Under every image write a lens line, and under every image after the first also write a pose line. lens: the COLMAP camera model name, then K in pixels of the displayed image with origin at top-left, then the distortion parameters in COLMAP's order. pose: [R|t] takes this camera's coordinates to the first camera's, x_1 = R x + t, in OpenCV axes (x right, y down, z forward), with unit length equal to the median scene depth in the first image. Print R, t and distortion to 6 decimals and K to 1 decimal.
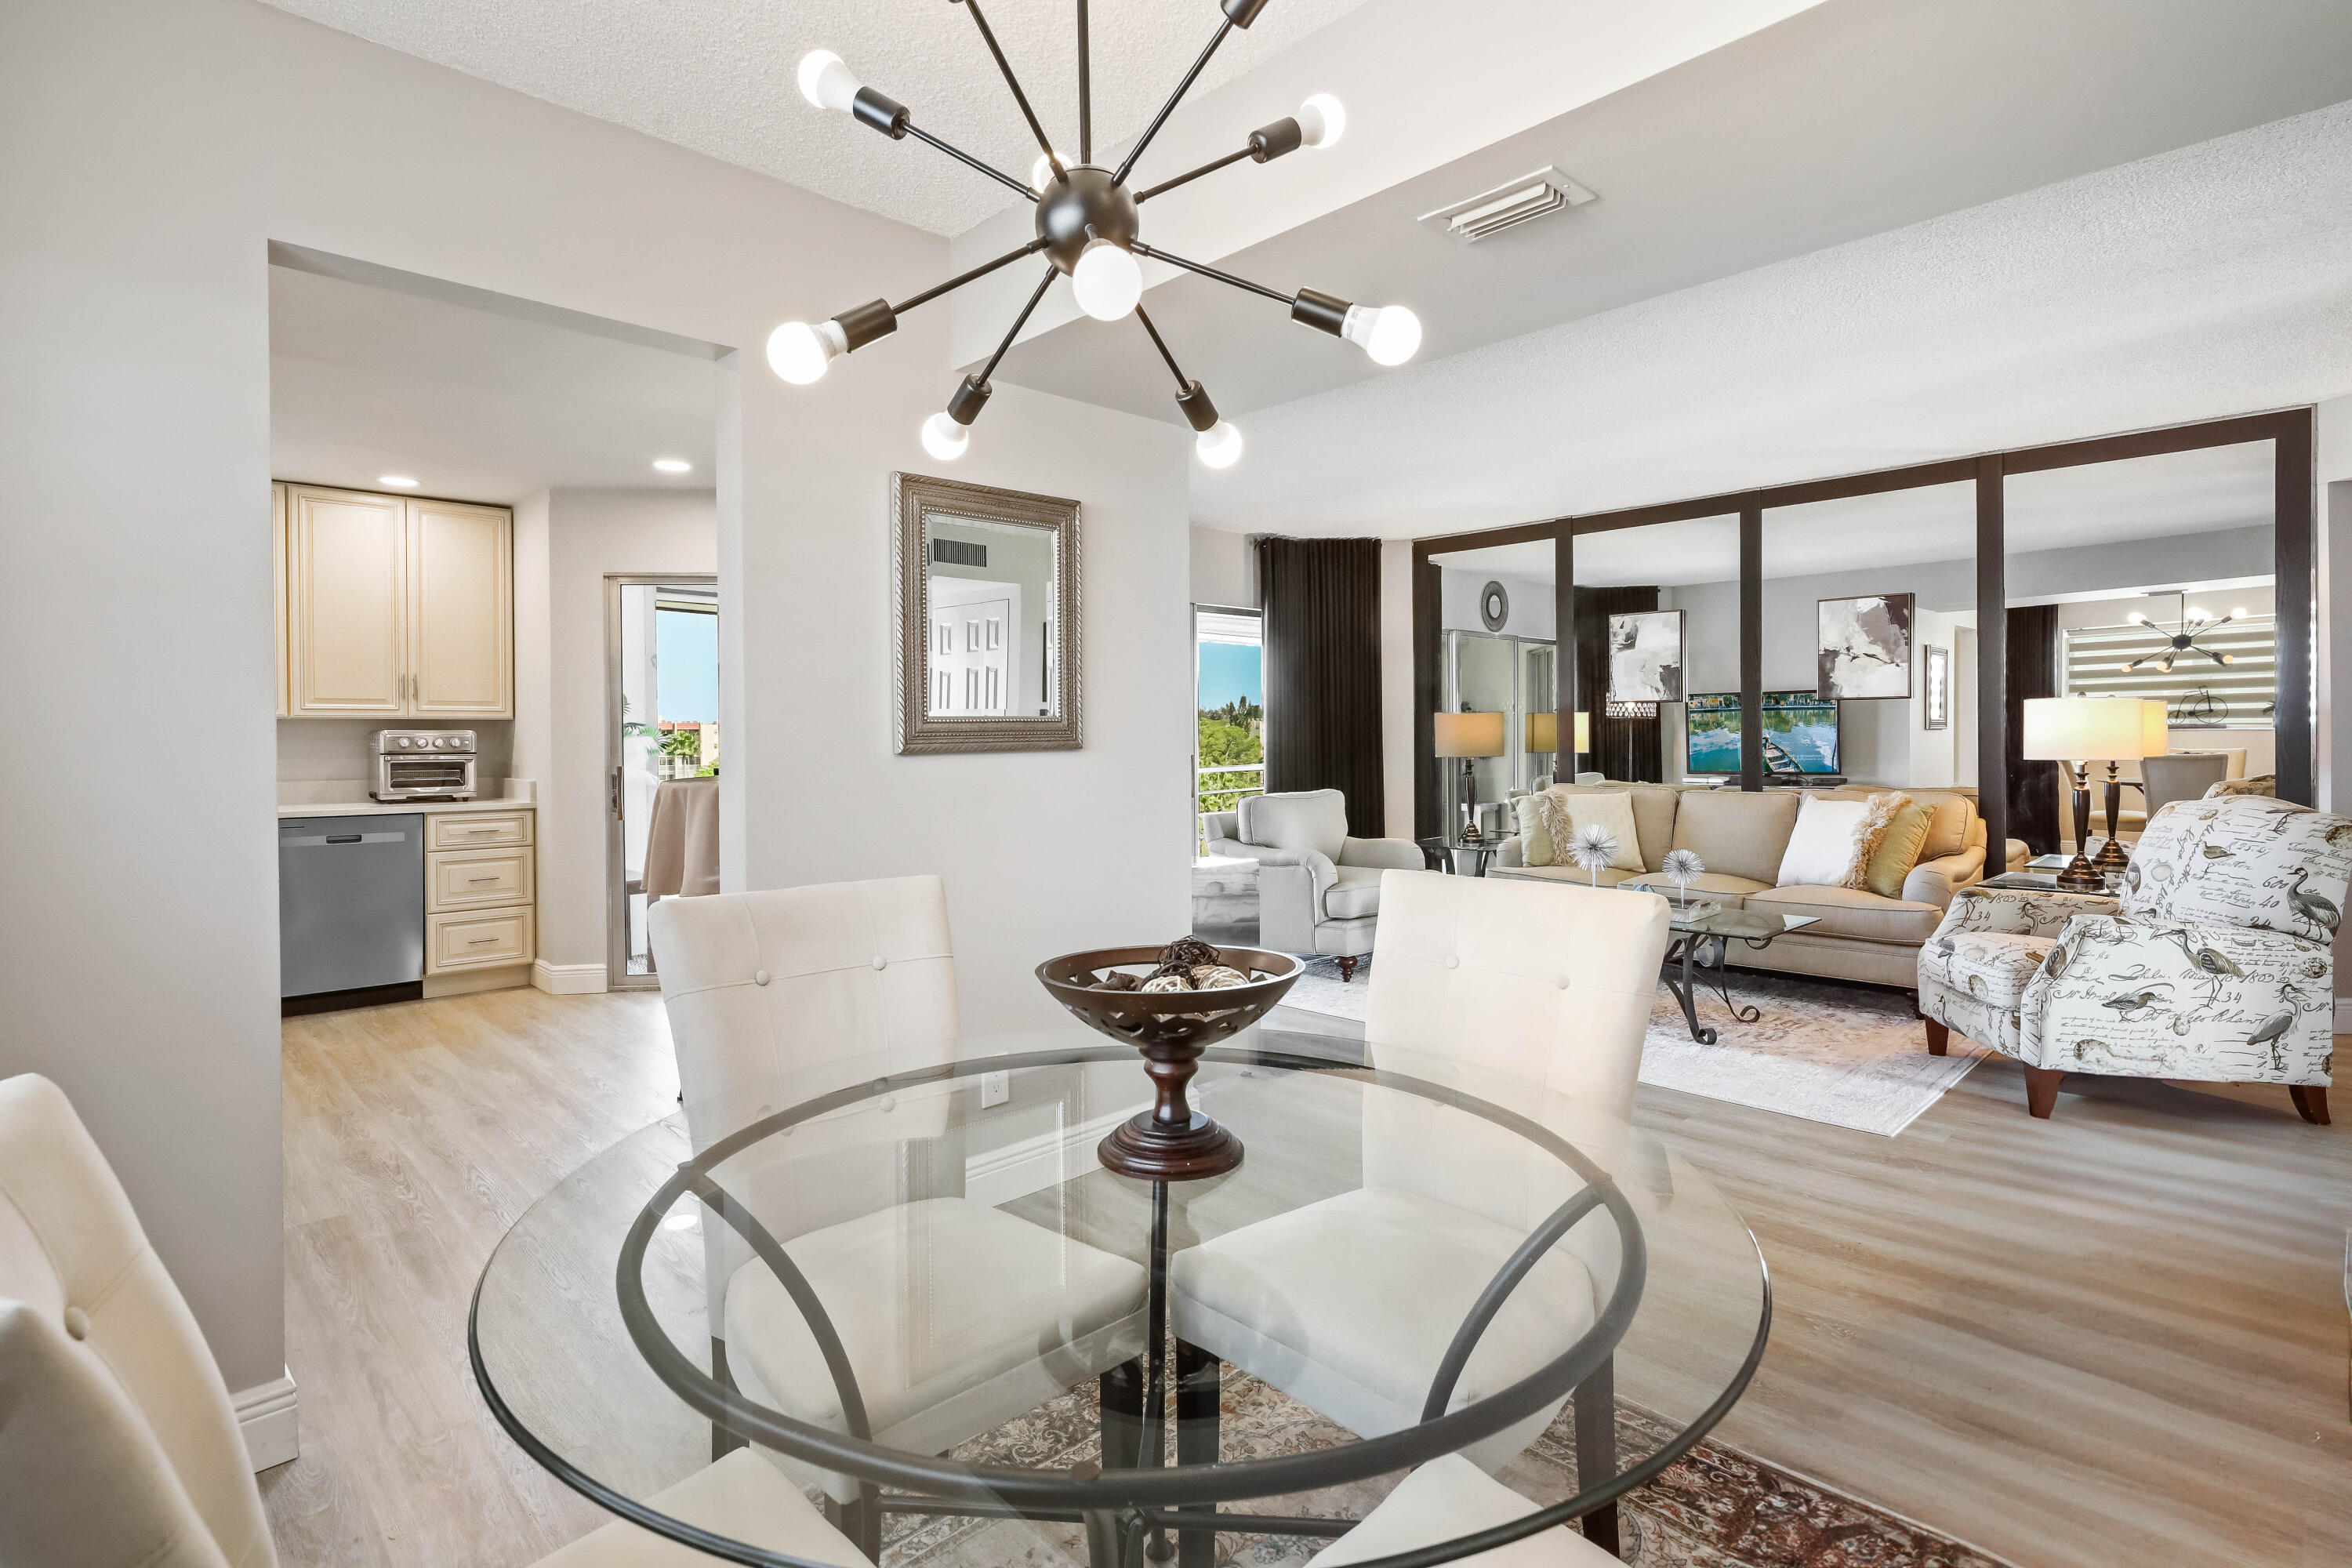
lens RADIAL K [[1157.1, 0, 1151.4], [0, 1157.1, 743.2], [0, 0, 1]] dist [0.002843, -0.005041]
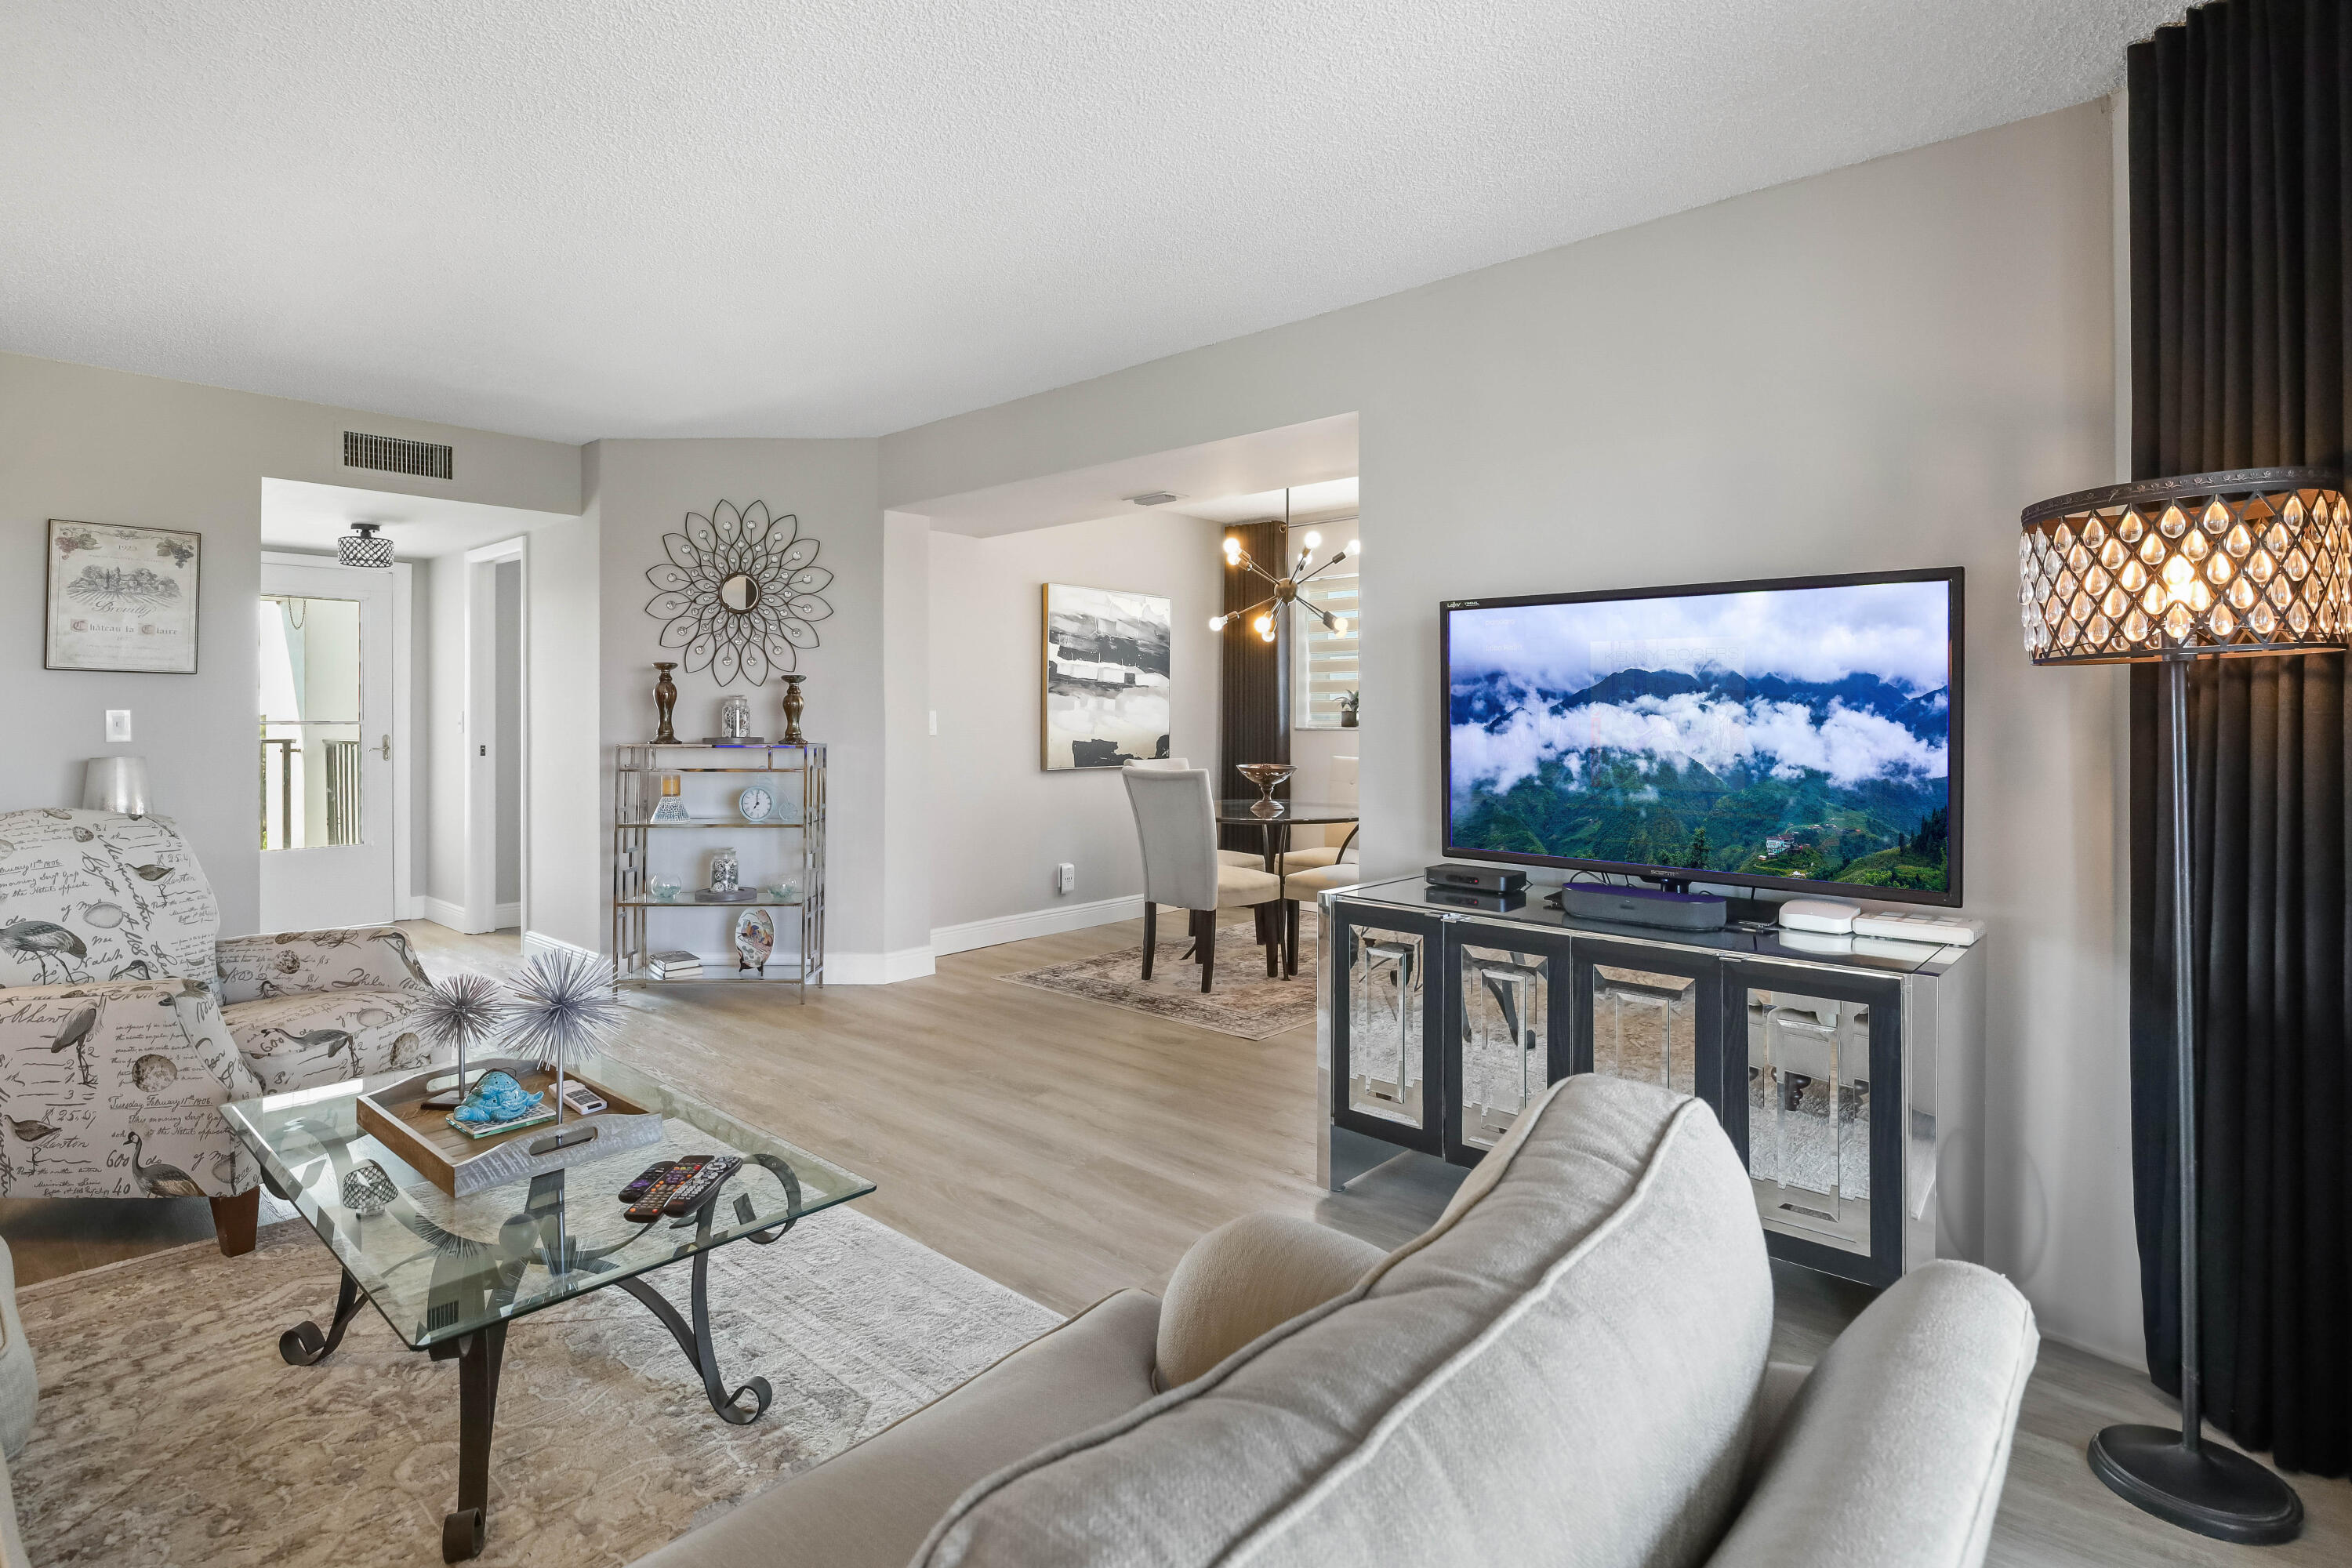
lens RADIAL K [[1157.1, 0, 1136.4], [0, 1157.1, 740.1], [0, 0, 1]] dist [0.002843, -0.005041]
pose [[-0.997569, 0.010940, -0.068821, 0.210374], [0.008763, 0.999454, 0.031861, -0.014383], [0.069132, 0.031180, -0.997120, 1.401506]]
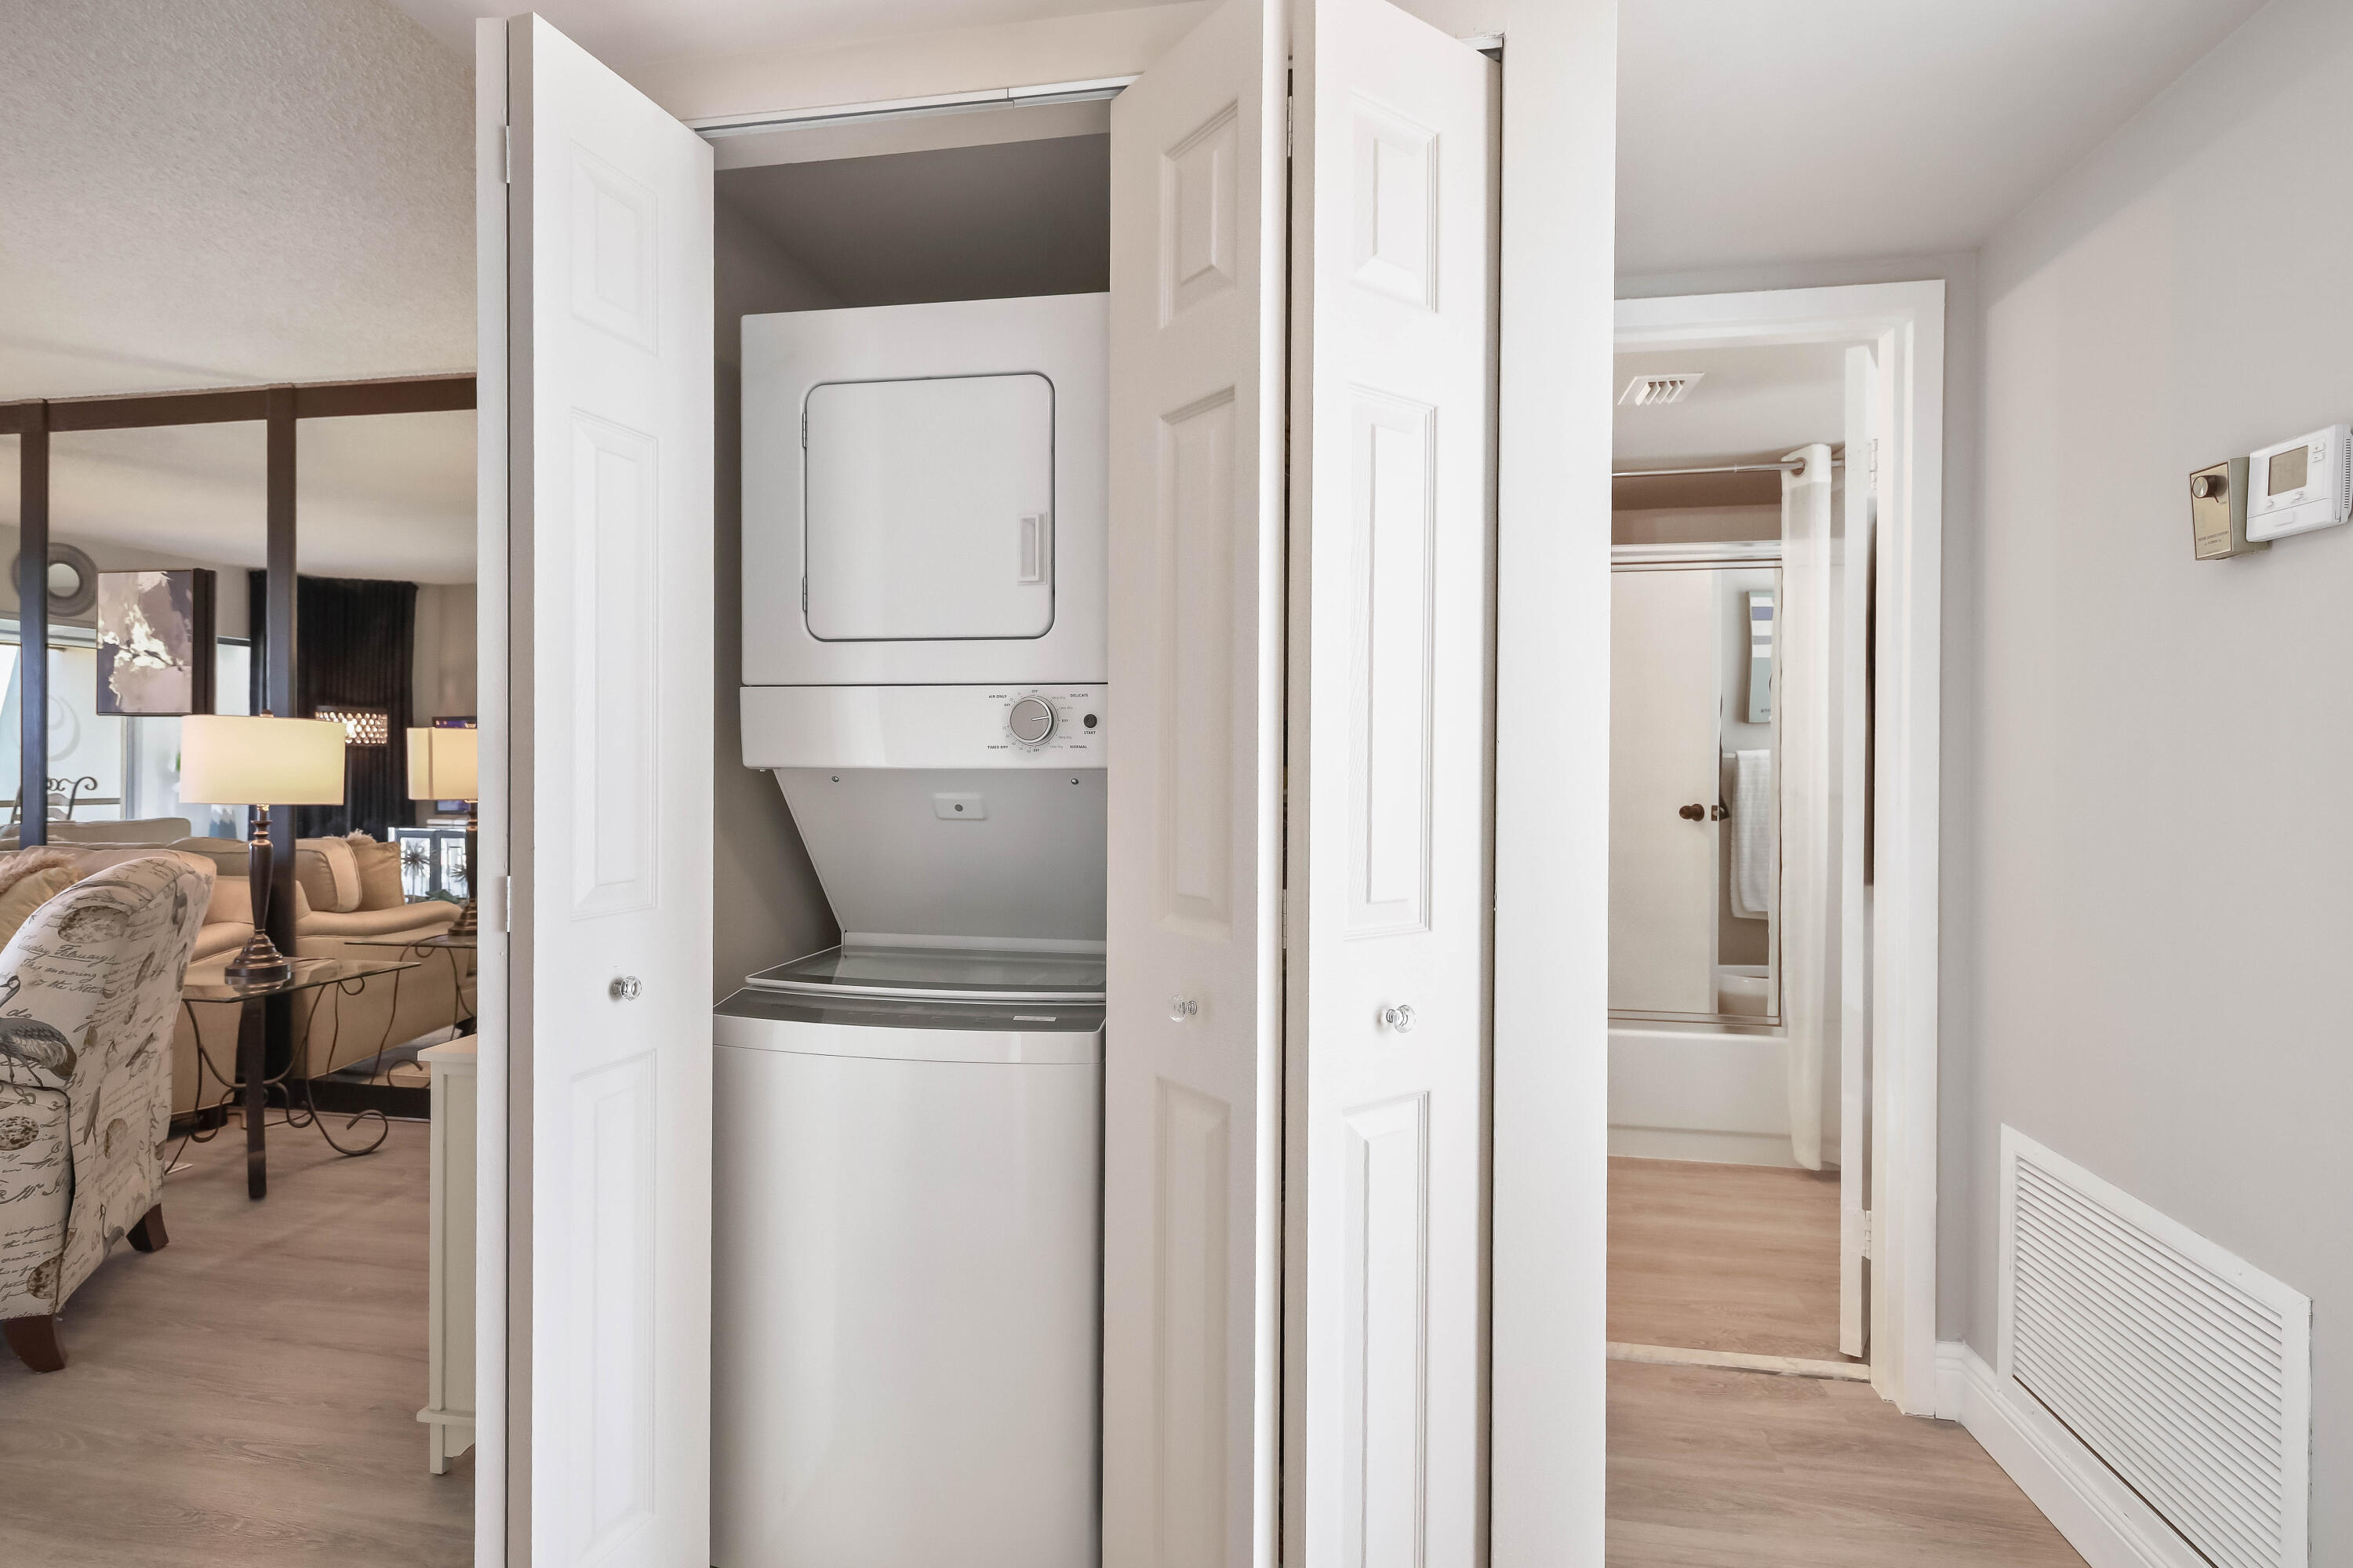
lens RADIAL K [[1157.7, 0, 1181.6], [0, 1157.7, 782.9], [0, 0, 1]] dist [0.002843, -0.005041]
pose [[0.804611, 0.022539, 0.593374, 0.798896], [-0.020010, 0.999741, -0.010841, -0.002872], [-0.593465, -0.003151, 0.804854, 0.075125]]
